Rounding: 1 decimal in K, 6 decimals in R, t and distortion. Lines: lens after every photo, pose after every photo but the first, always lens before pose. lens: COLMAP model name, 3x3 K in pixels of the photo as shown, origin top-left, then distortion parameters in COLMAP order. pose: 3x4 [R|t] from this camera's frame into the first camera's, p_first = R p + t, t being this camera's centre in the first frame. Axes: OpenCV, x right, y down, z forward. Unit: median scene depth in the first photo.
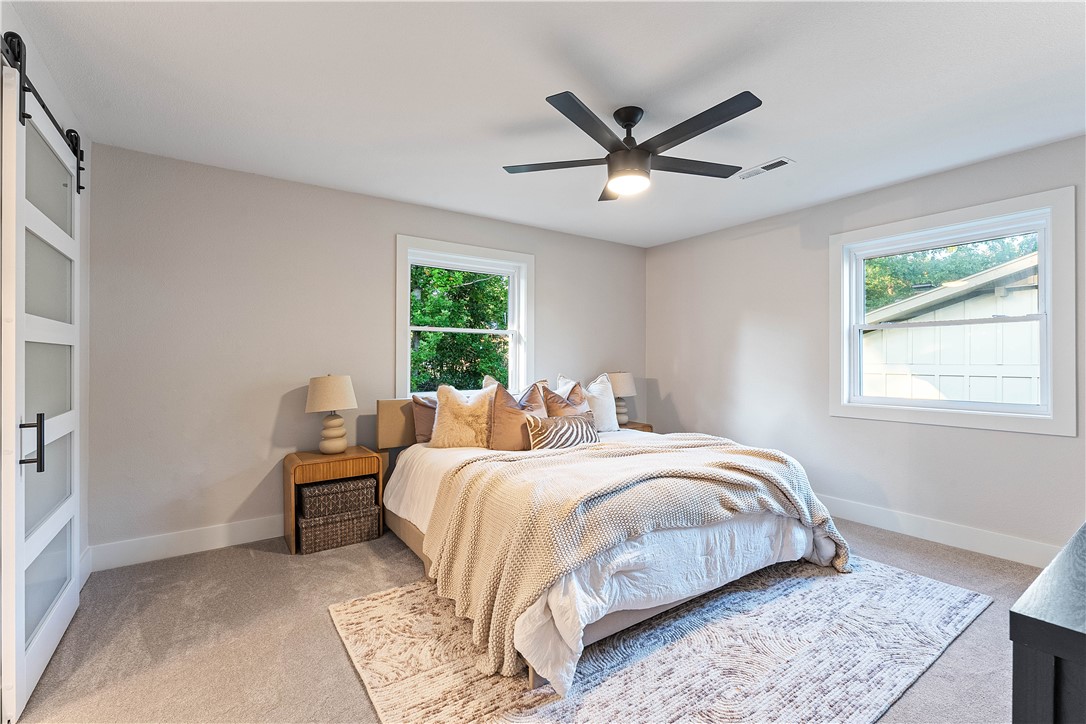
lens RADIAL K [[472.9, 0, 543.0], [0, 472.9, 362.0], [0, 0, 1]] dist [0.000809, -0.000042]
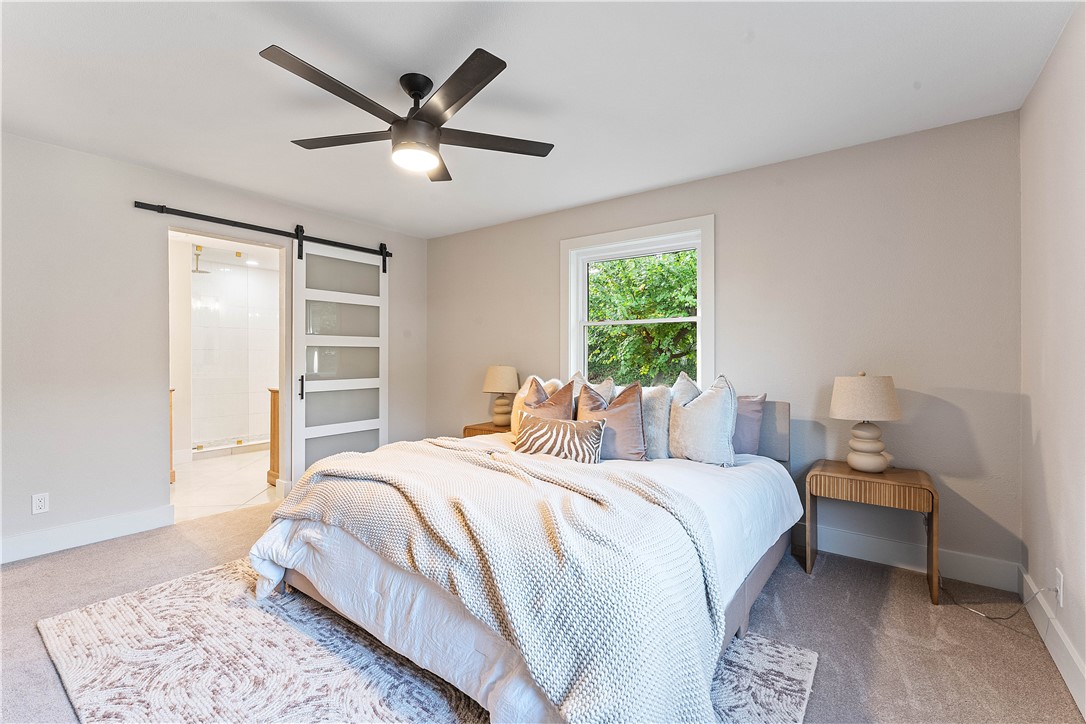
lens RADIAL K [[472.9, 0, 543.0], [0, 472.9, 362.0], [0, 0, 1]] dist [0.000809, -0.000042]
pose [[0.315523, 0.007275, -0.948890, 1.152106], [-0.005728, 0.999967, 0.005762, 0.010146], [0.948900, 0.003617, 0.315555, 0.979536]]
